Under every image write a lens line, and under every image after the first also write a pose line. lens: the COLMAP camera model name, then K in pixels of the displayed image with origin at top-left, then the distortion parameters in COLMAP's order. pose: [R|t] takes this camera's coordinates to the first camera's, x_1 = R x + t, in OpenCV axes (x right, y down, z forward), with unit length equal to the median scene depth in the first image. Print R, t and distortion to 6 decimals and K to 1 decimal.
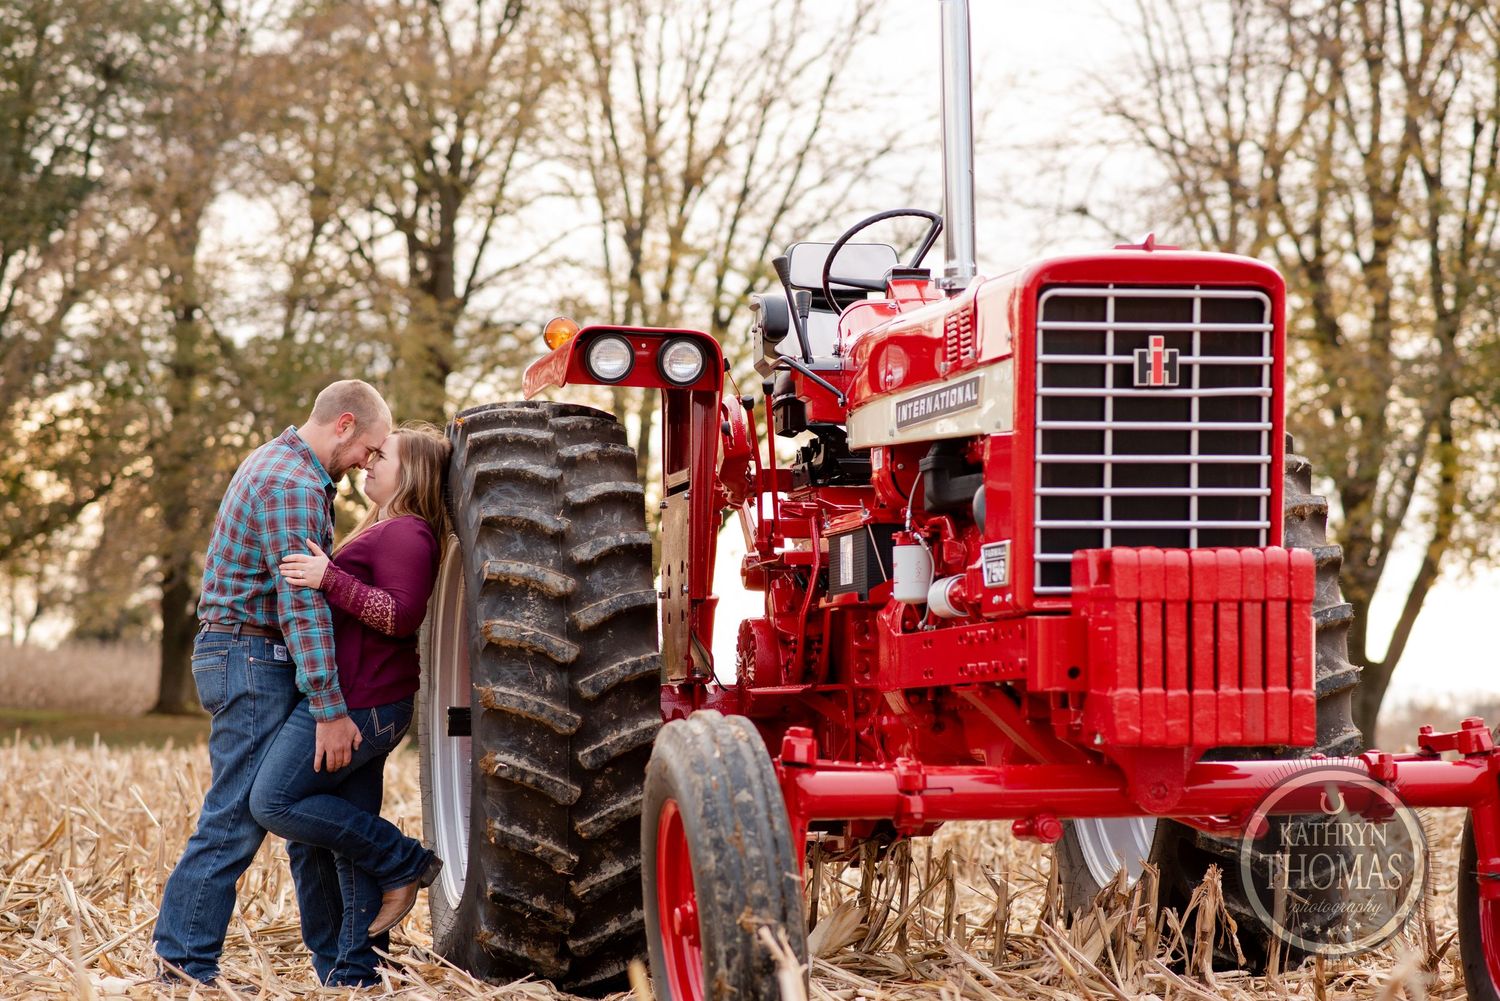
lens RADIAL K [[3853.5, 0, 750.0], [0, 3853.5, 500.5], [0, 0, 1]] dist [0.031472, 0.353643]
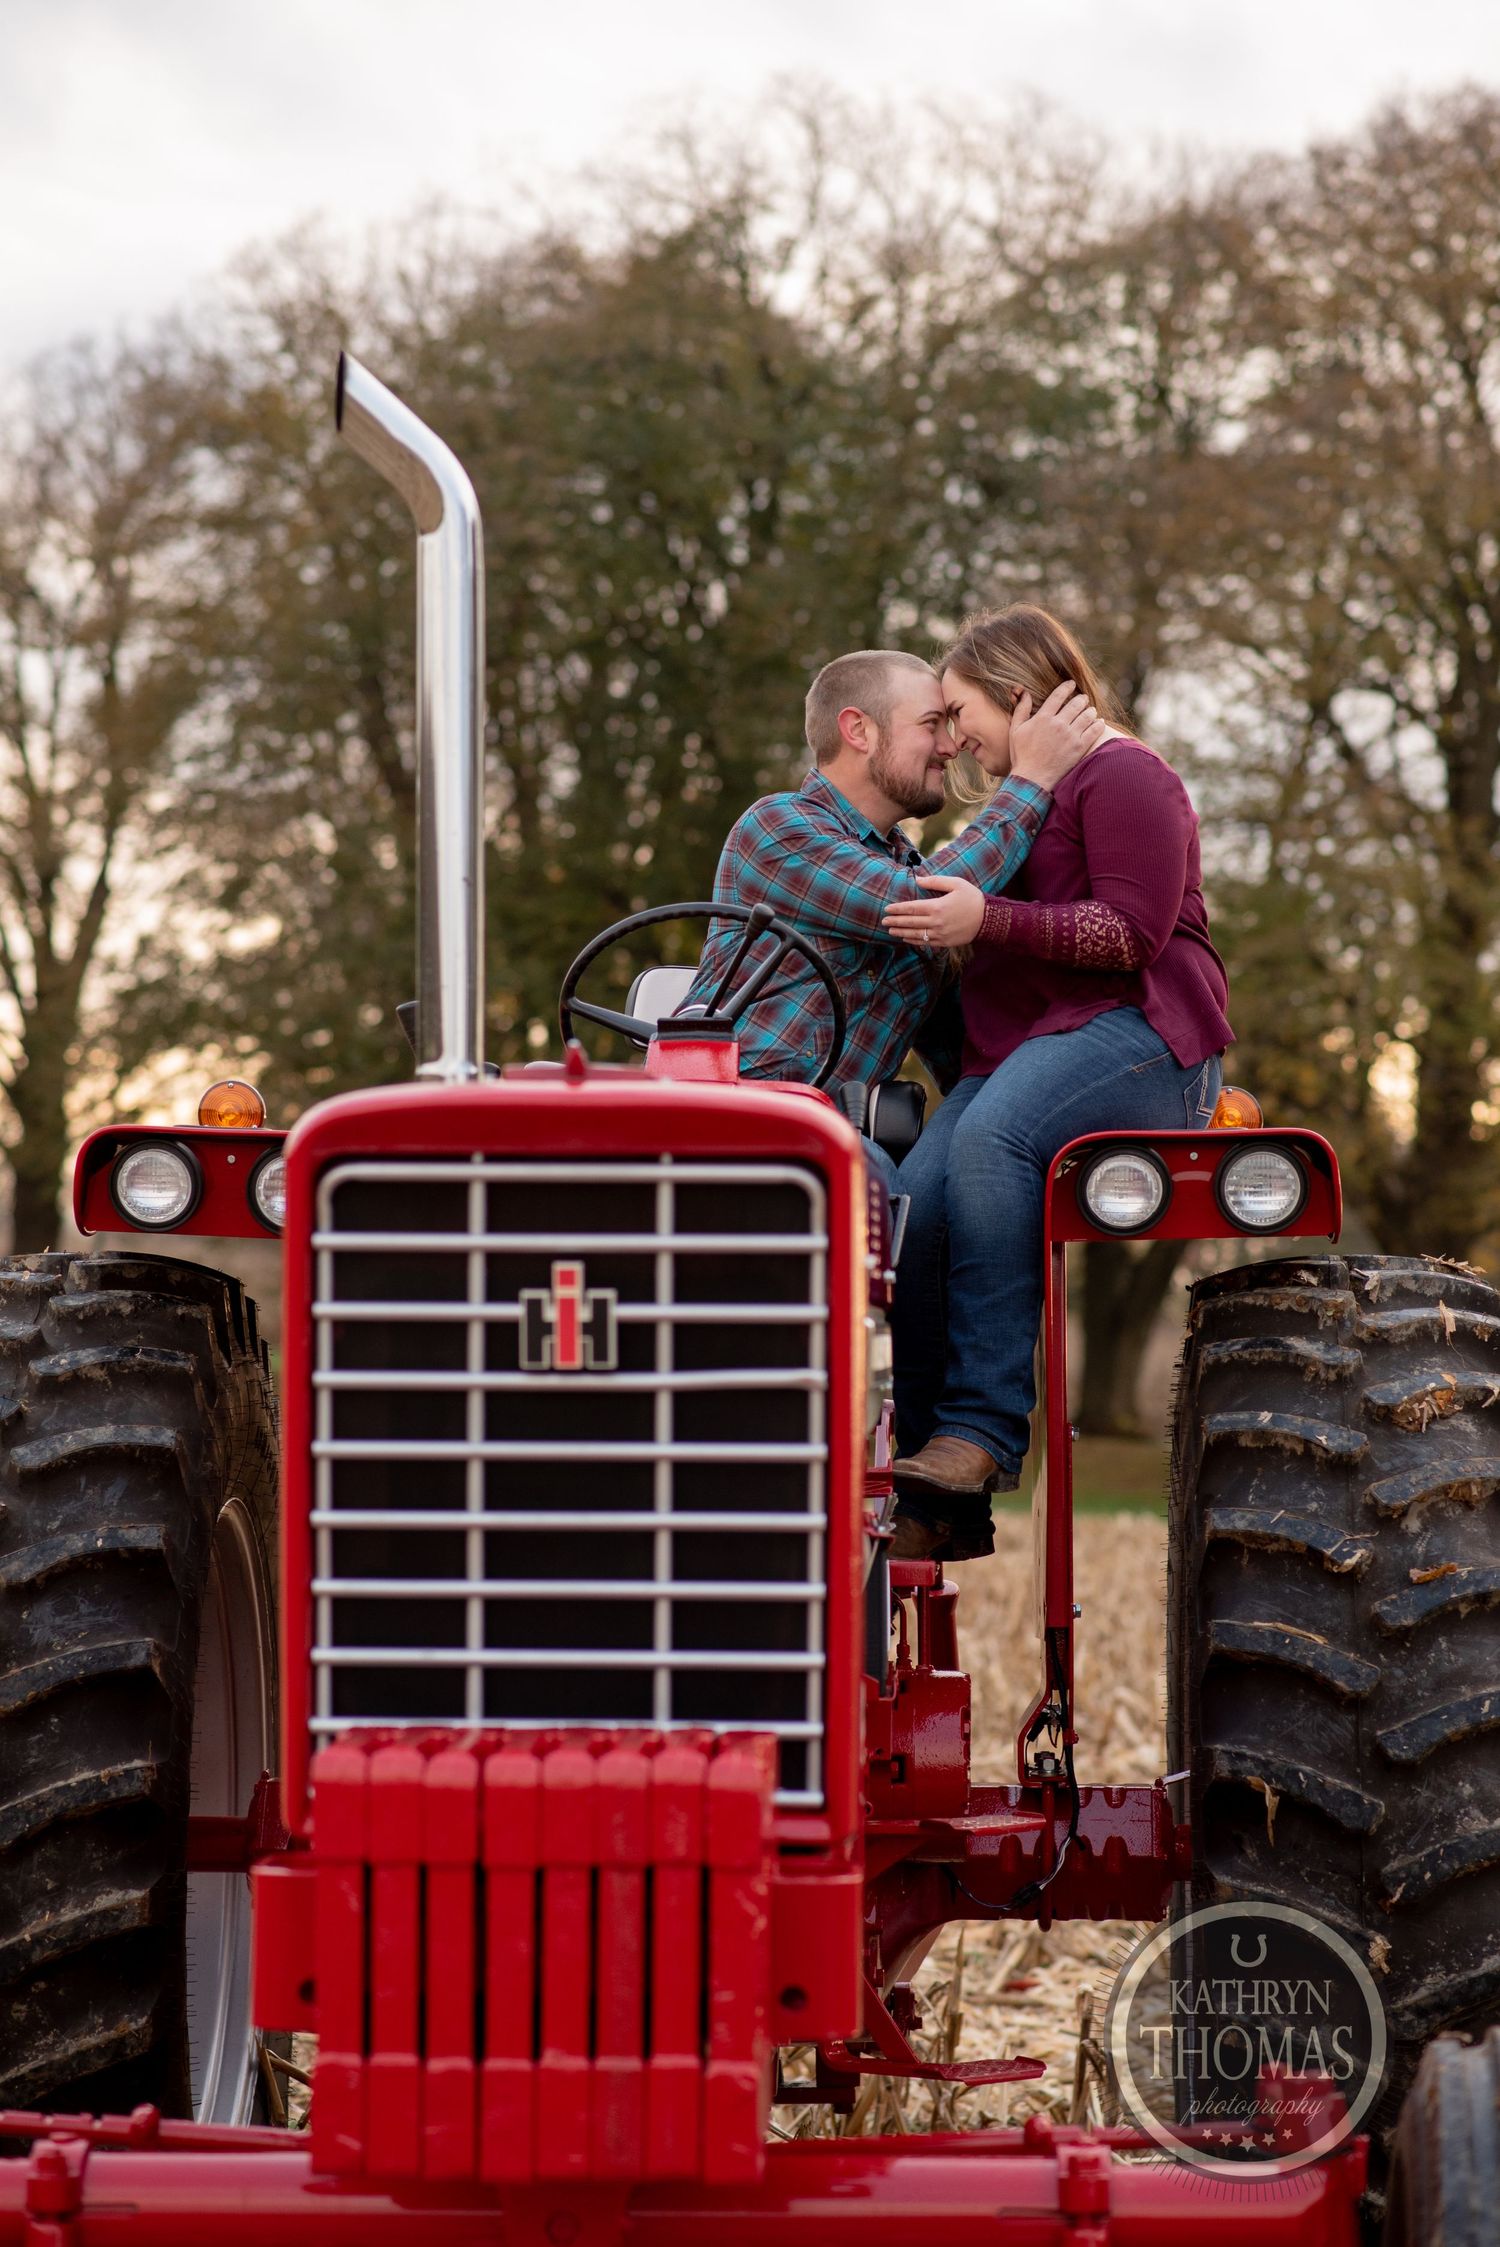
lens RADIAL K [[5635.8, 0, 760.0], [0, 5635.8, 1082.5], [0, 0, 1]] dist [0.029454, 0.318258]
pose [[0.971187, 0.001561, -0.238314, 0.293141], [-0.001609, 0.999999, -0.000004, -0.064918], [0.238313, 0.000388, 0.971188, 0.330723]]
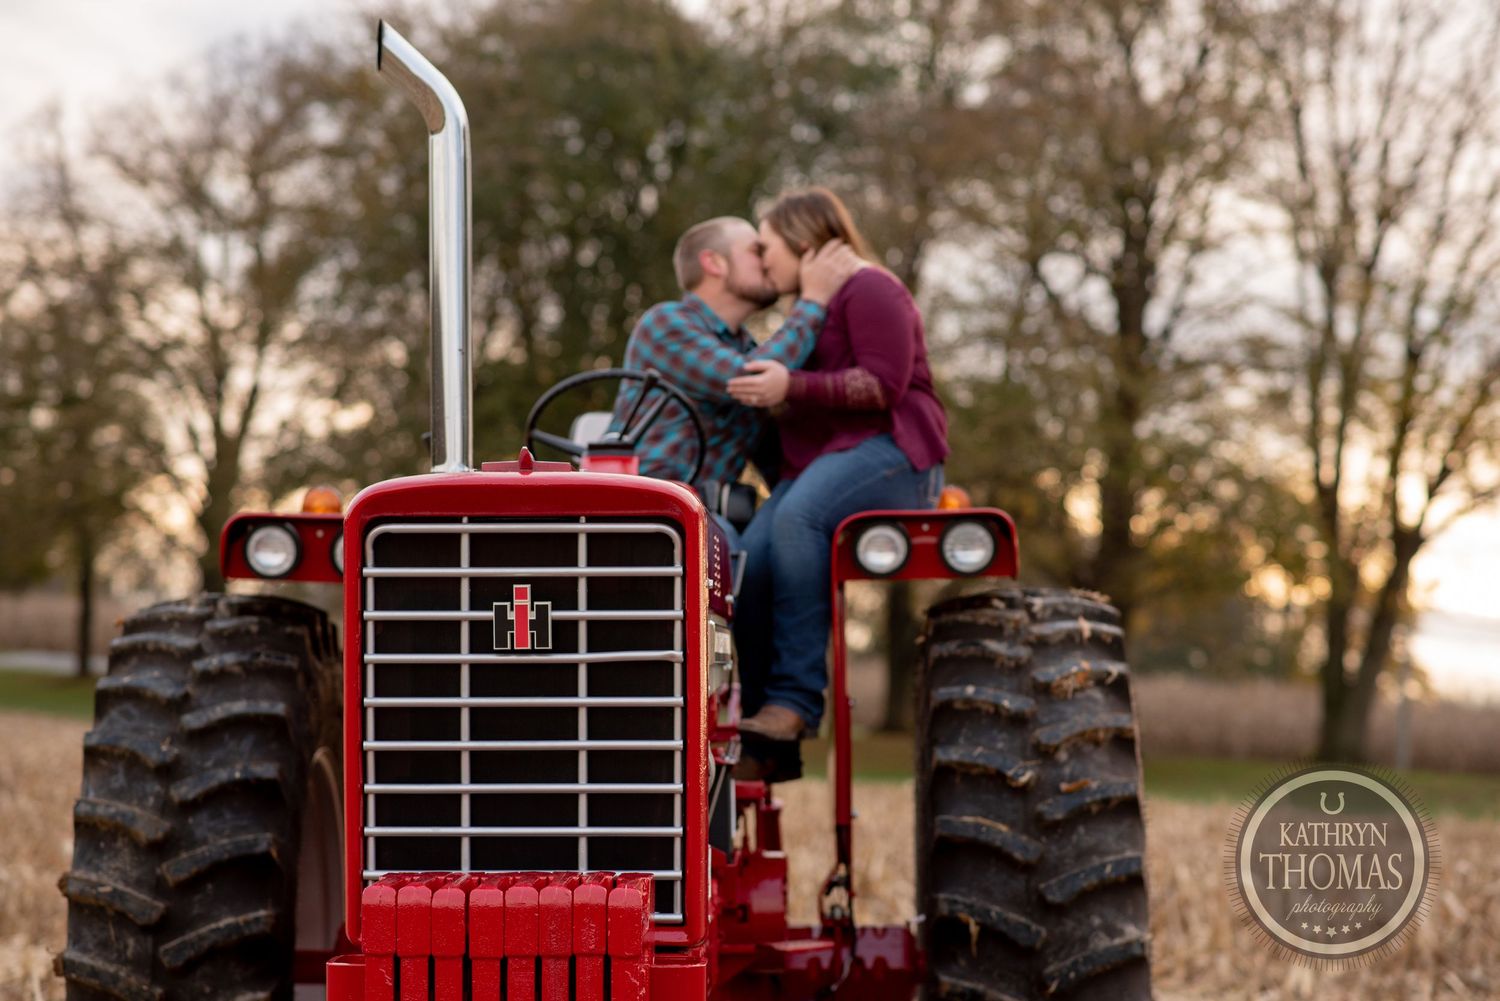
lens RADIAL K [[3616.9, 0, 750.0], [0, 3616.9, 500.5], [0, 0, 1]] dist [0.042276, -0.072761]
pose [[0.975520, -0.005909, -0.219833, 0.305862], [0.005338, 0.999981, -0.003189, -0.056731], [0.219848, 0.001938, 0.975532, 0.312259]]
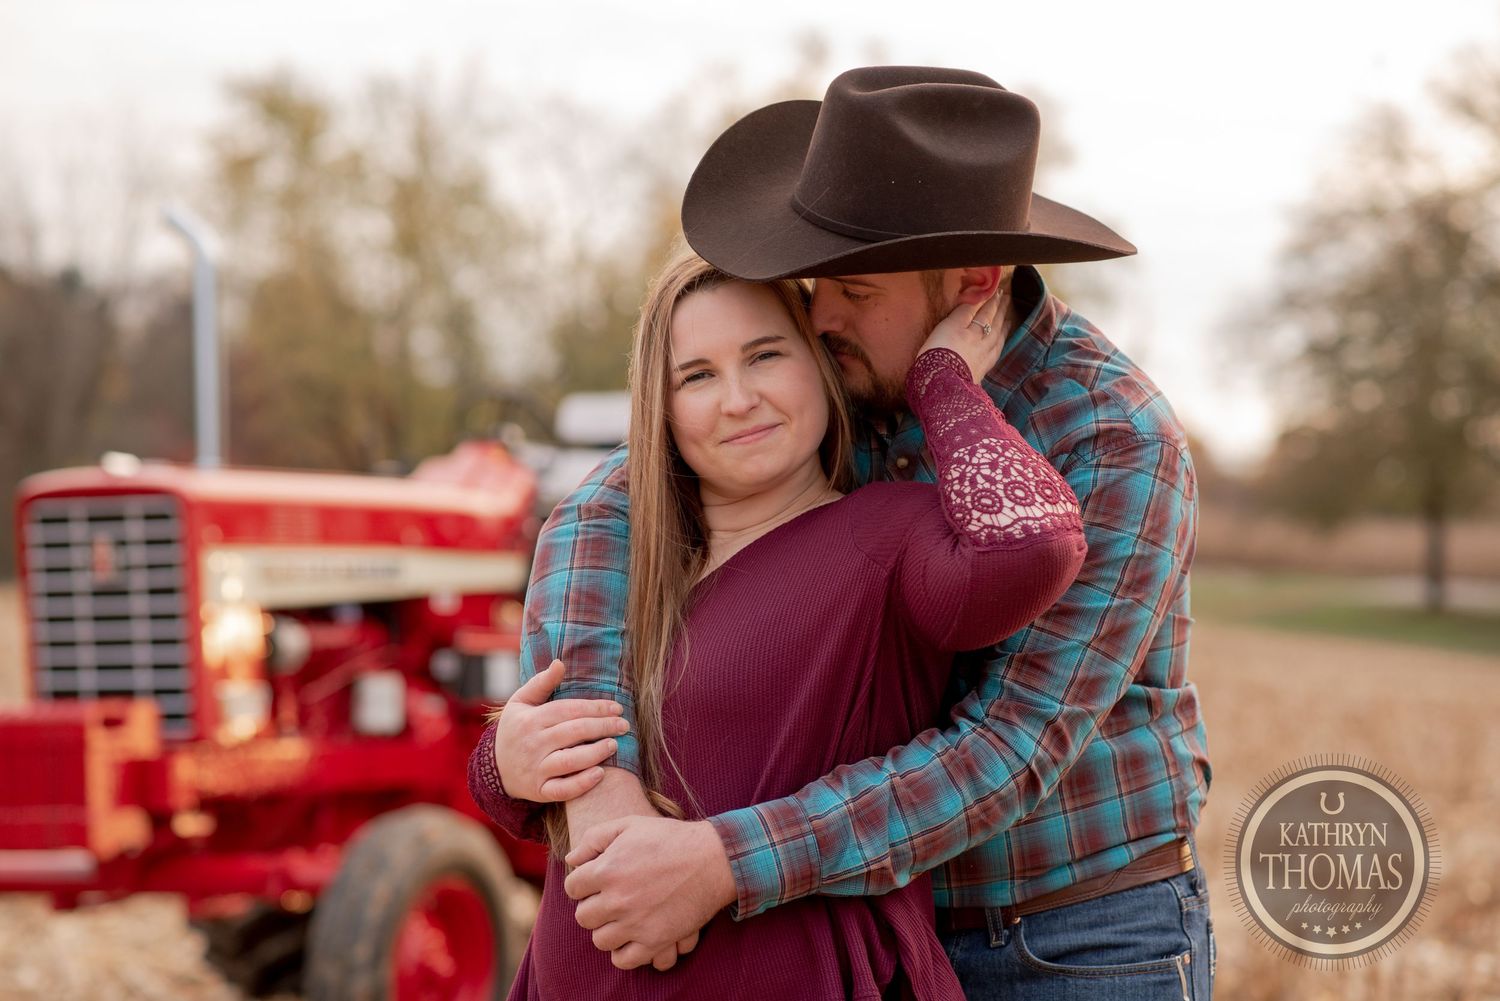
lens RADIAL K [[3666.6, 0, 750.0], [0, 3666.6, 500.5], [0, 0, 1]] dist [0.061597, 0.238556]
pose [[0.803323, -0.023642, -0.595074, 1.042131], [0.033889, 0.999407, 0.006042, -0.056275], [0.594578, -0.025020, 0.803648, 0.108752]]
